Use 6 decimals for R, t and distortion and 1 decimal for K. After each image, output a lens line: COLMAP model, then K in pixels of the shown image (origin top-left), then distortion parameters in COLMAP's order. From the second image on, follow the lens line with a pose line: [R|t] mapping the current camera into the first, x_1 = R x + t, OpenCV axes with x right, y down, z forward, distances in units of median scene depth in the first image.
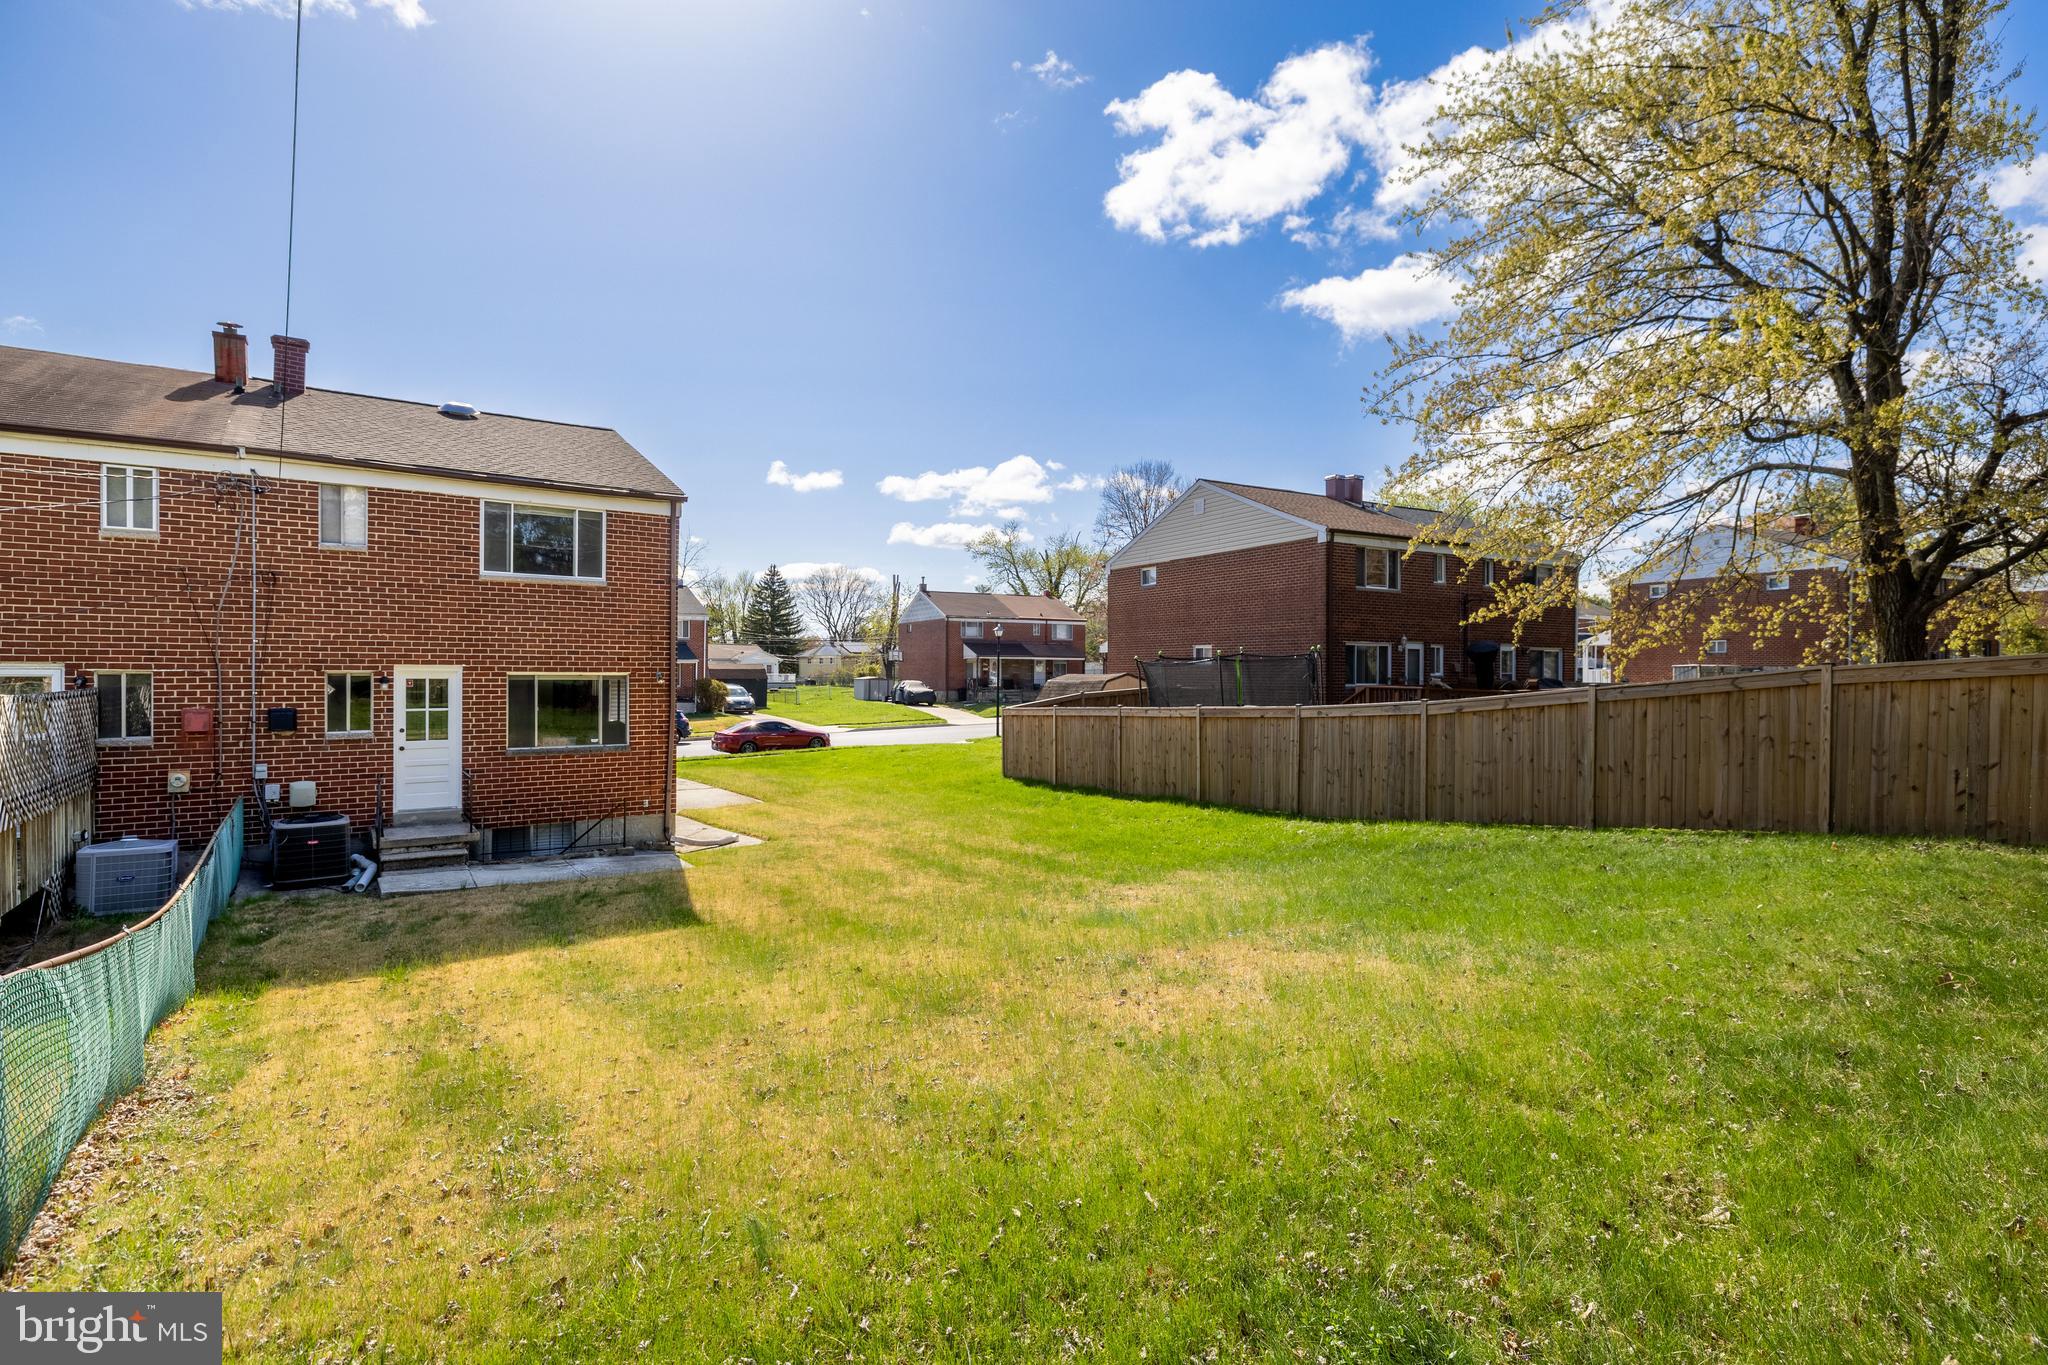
lens RADIAL K [[961.6, 0, 1026.5], [0, 961.6, 680.3], [0, 0, 1]] dist [-0.003808, 0.000662]
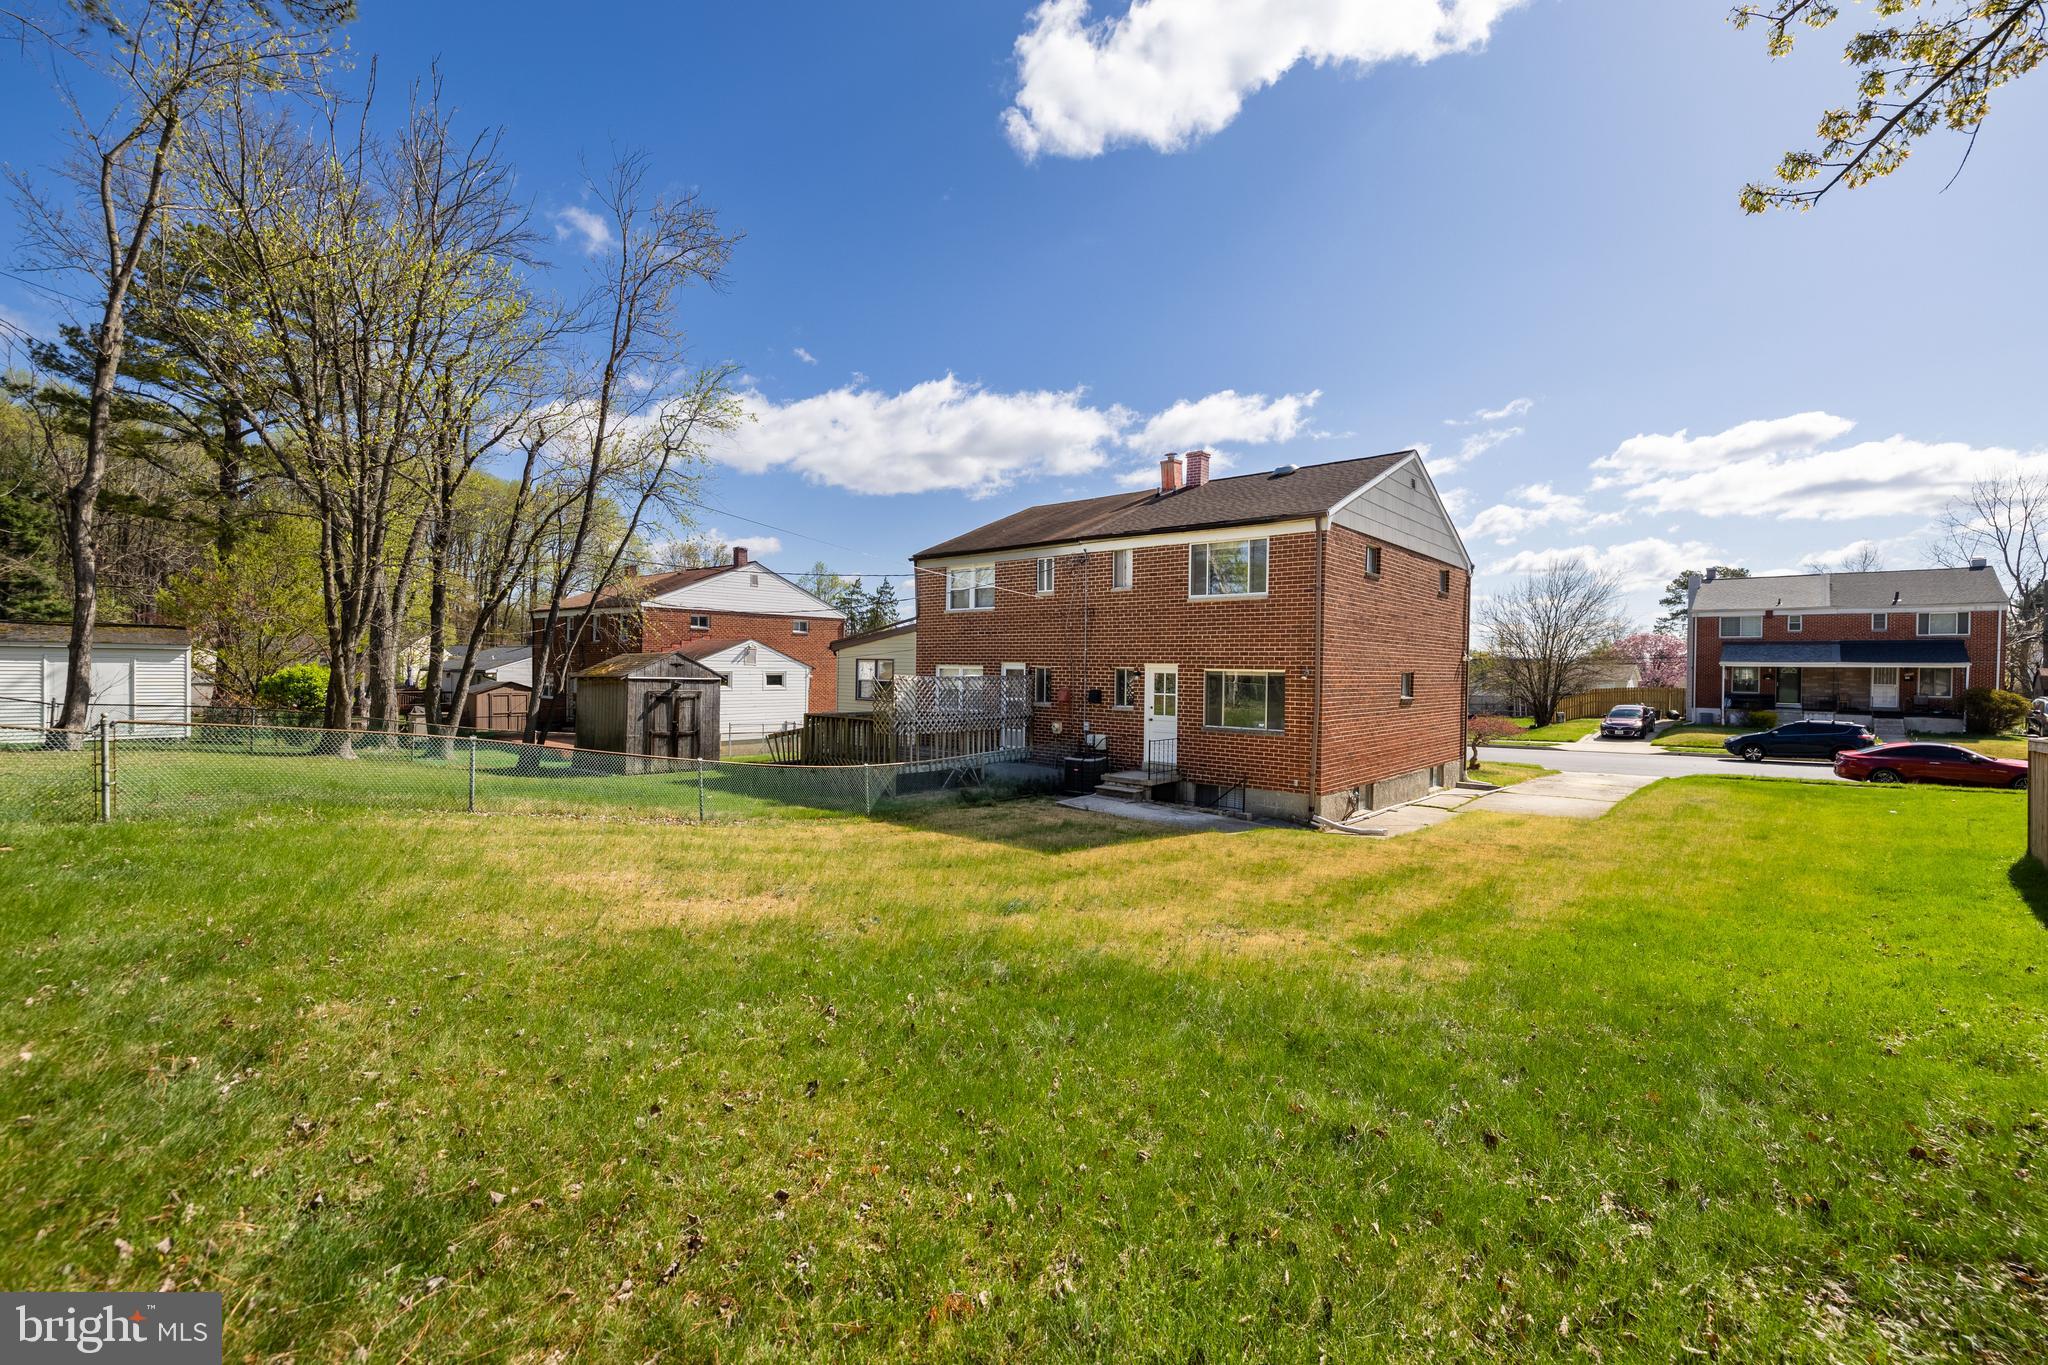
lens RADIAL K [[891.5, 0, 1020.1], [0, 891.5, 677.4], [0, 0, 1]] dist [-0.024591, -0.000395]
pose [[0.225140, 0.011122, -0.974263, 0.636733], [-0.020298, 0.999771, 0.006723, 0.000289], [0.974115, 0.018262, 0.225314, 0.476377]]
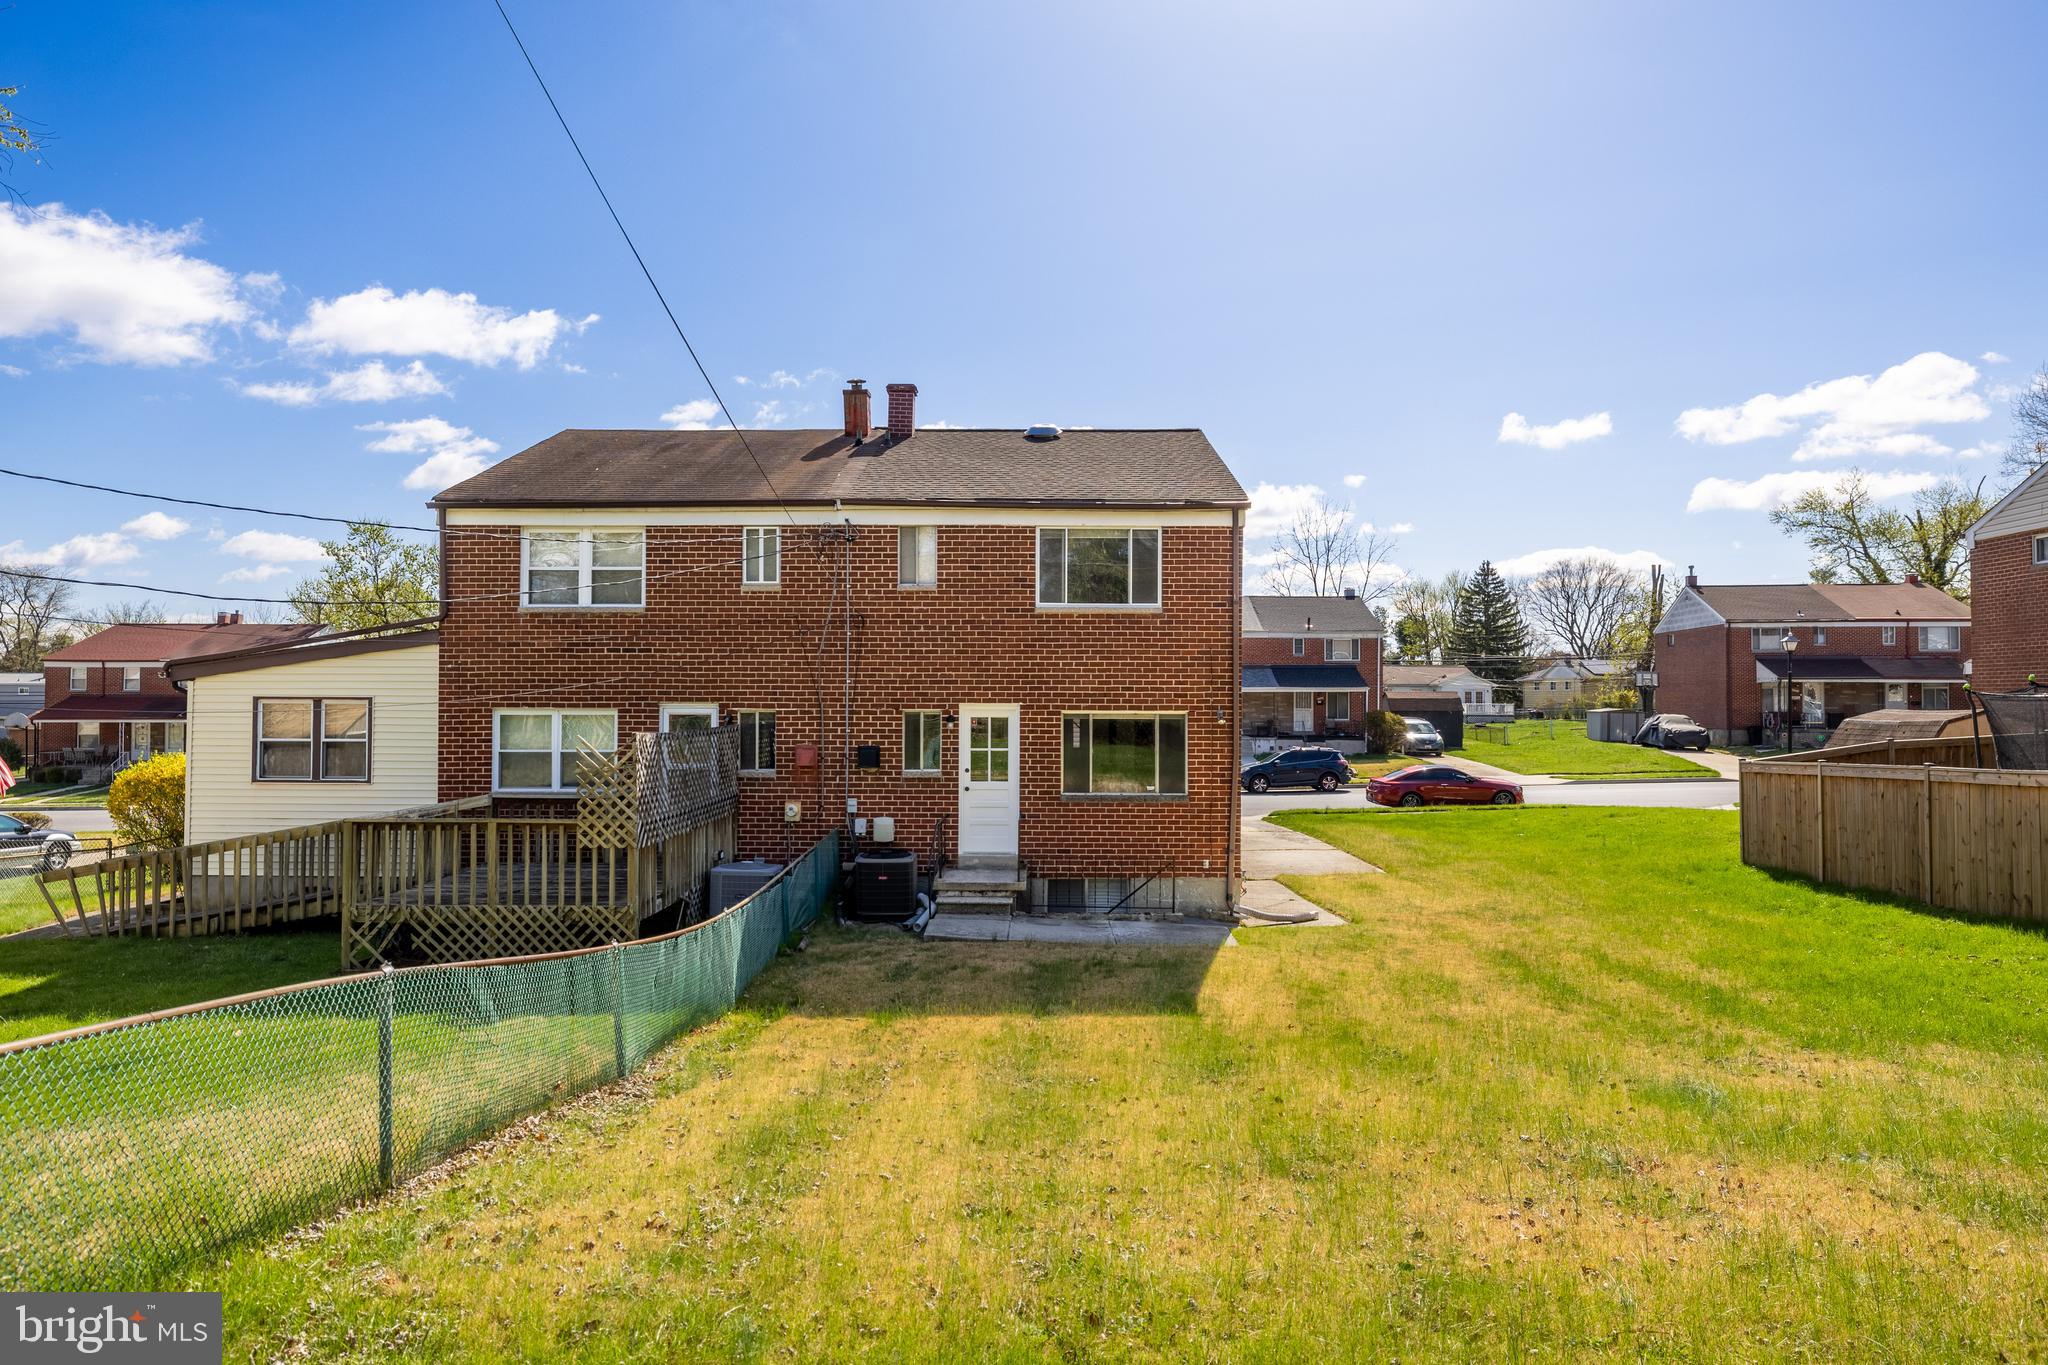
lens RADIAL K [[1217.3, 0, 1031.3], [0, 1217.3, 684.8], [0, 0, 1]] dist [-0.006972, -0.000312]
pose [[0.810830, -0.008430, -0.585221, 0.125252], [-0.004027, 0.999792, -0.019981, -0.010074], [0.585268, 0.018558, 0.810628, 0.031564]]
